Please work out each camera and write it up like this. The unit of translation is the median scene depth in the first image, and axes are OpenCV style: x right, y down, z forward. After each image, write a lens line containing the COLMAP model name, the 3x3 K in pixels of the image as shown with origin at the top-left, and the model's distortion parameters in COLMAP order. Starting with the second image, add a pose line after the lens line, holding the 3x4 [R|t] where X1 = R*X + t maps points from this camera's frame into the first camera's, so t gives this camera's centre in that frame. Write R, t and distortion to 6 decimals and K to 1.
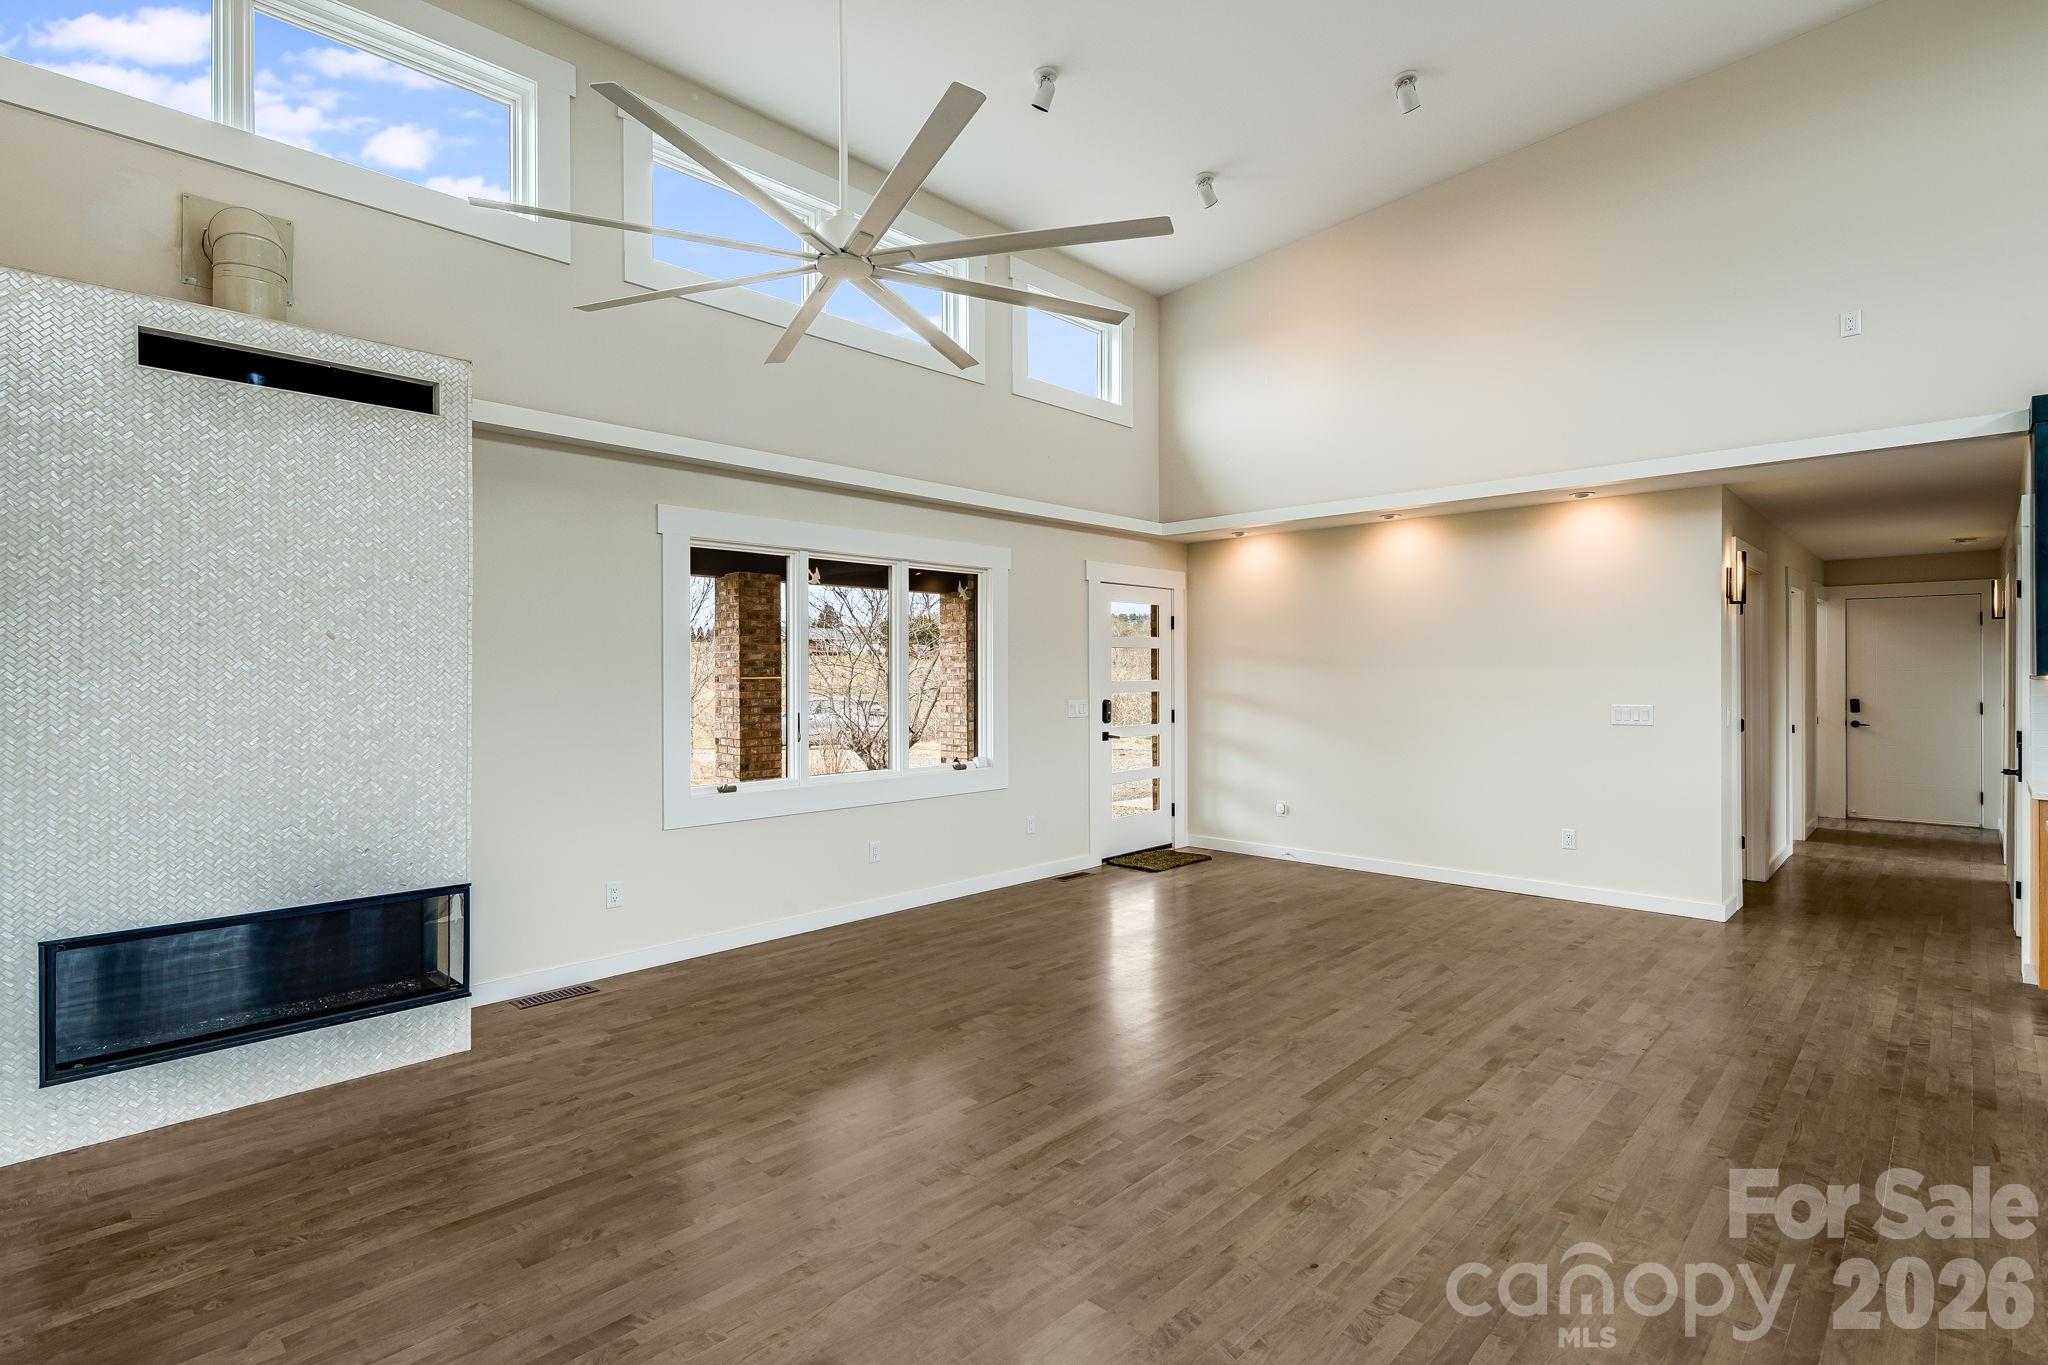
lens RADIAL K [[1000.8, 0, 1015.5], [0, 1000.8, 665.5], [0, 0, 1]] dist [-0.002722, -0.001439]
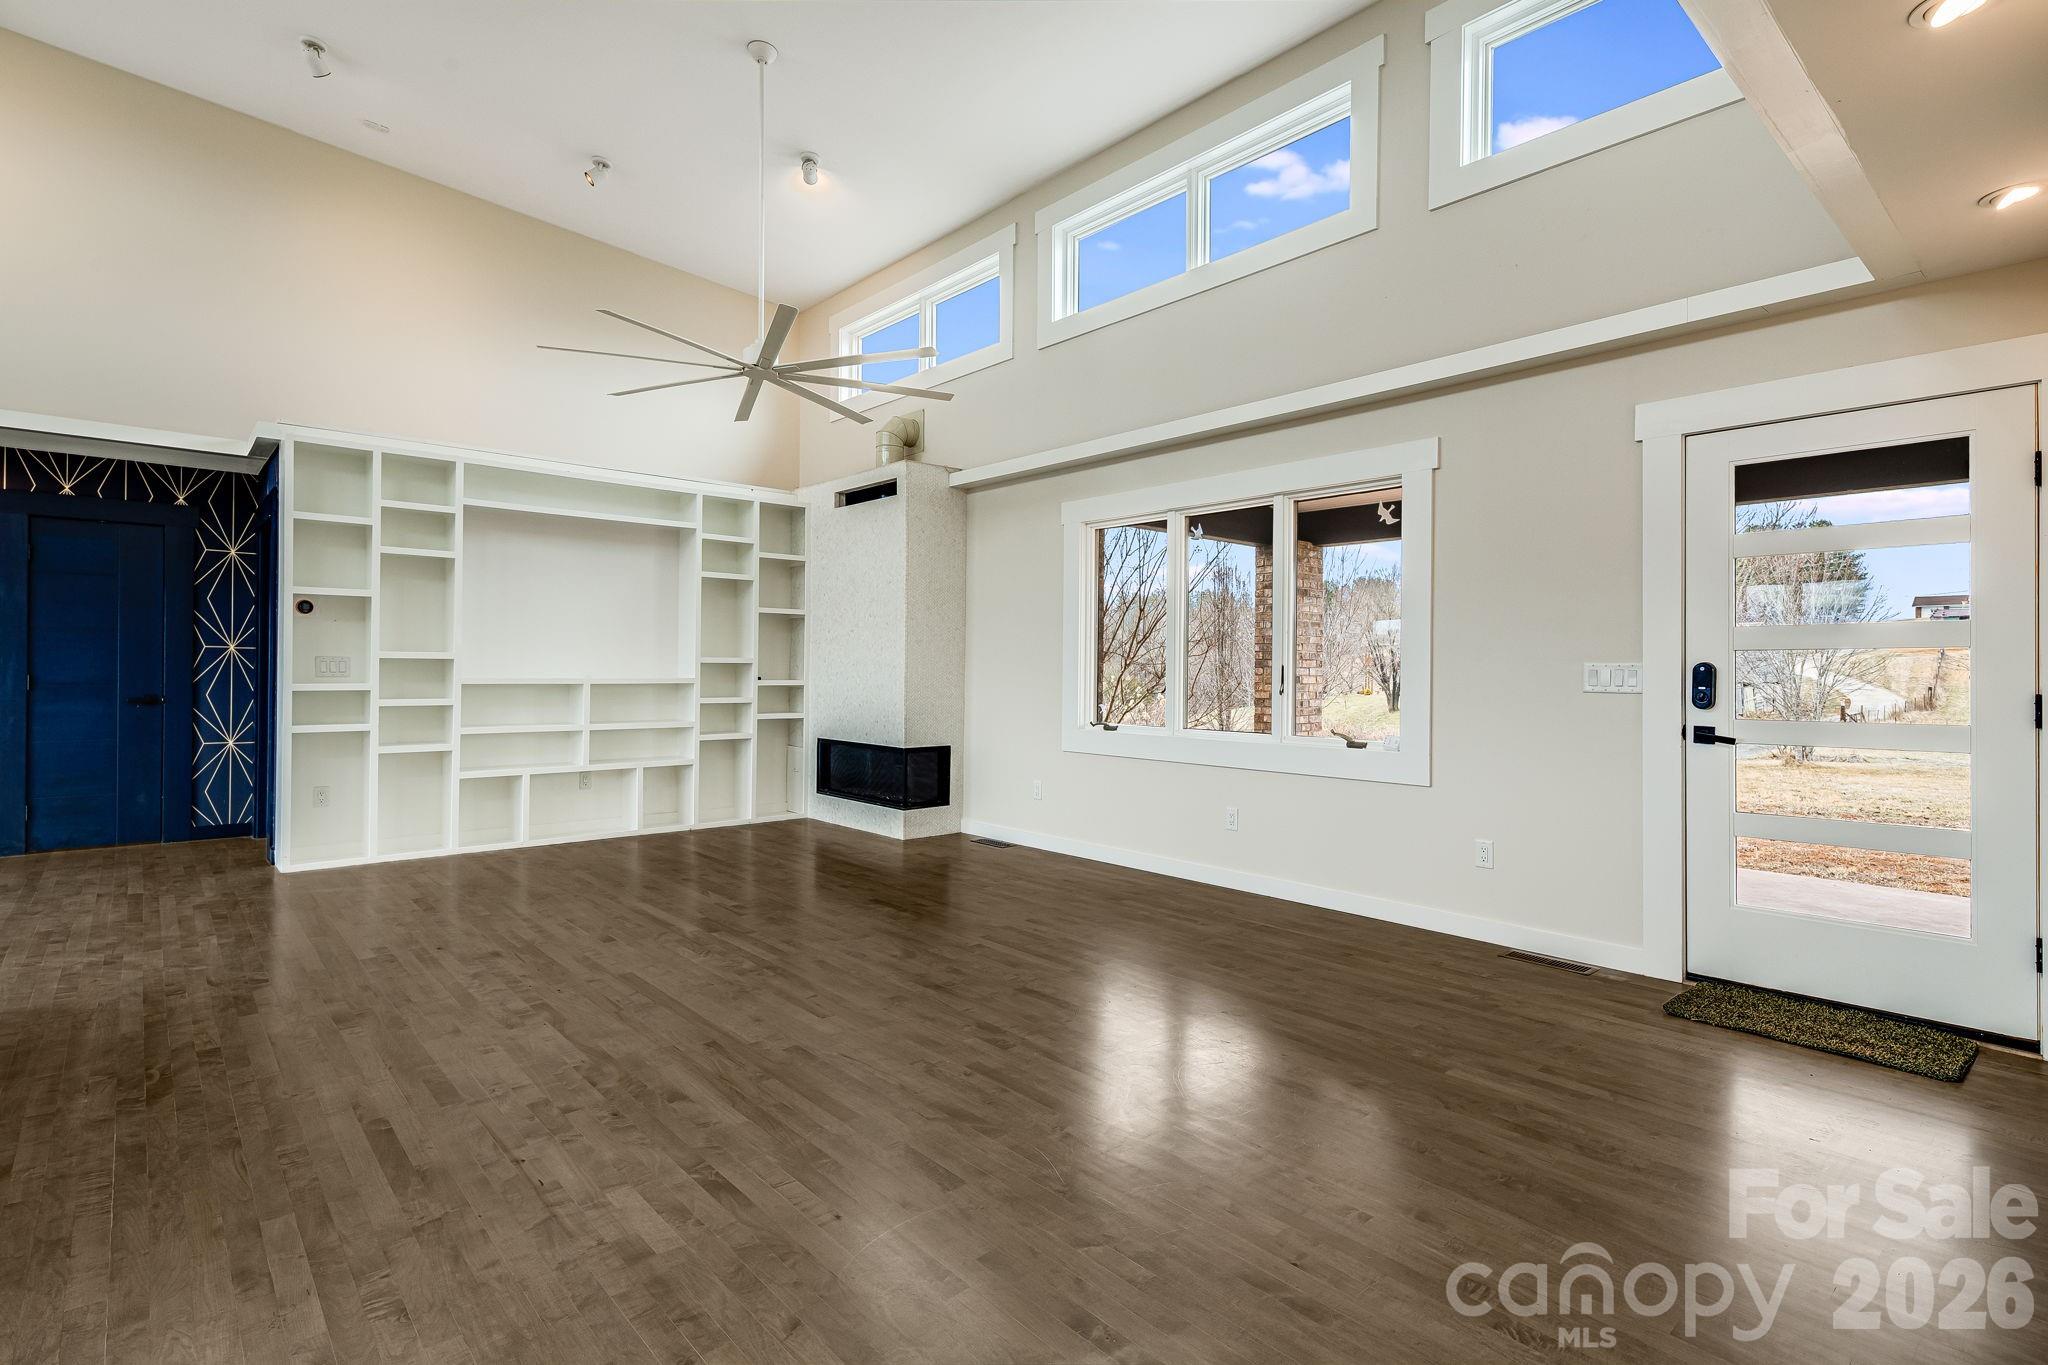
lens RADIAL K [[1000.8, 0, 1015.5], [0, 1000.8, 665.5], [0, 0, 1]] dist [-0.002722, -0.001439]
pose [[-0.090606, -0.005817, -0.995870, 1.175904], [-0.002878, 0.999980, -0.005579, 0.073846], [0.995883, 0.002361, -0.090621, 1.308250]]
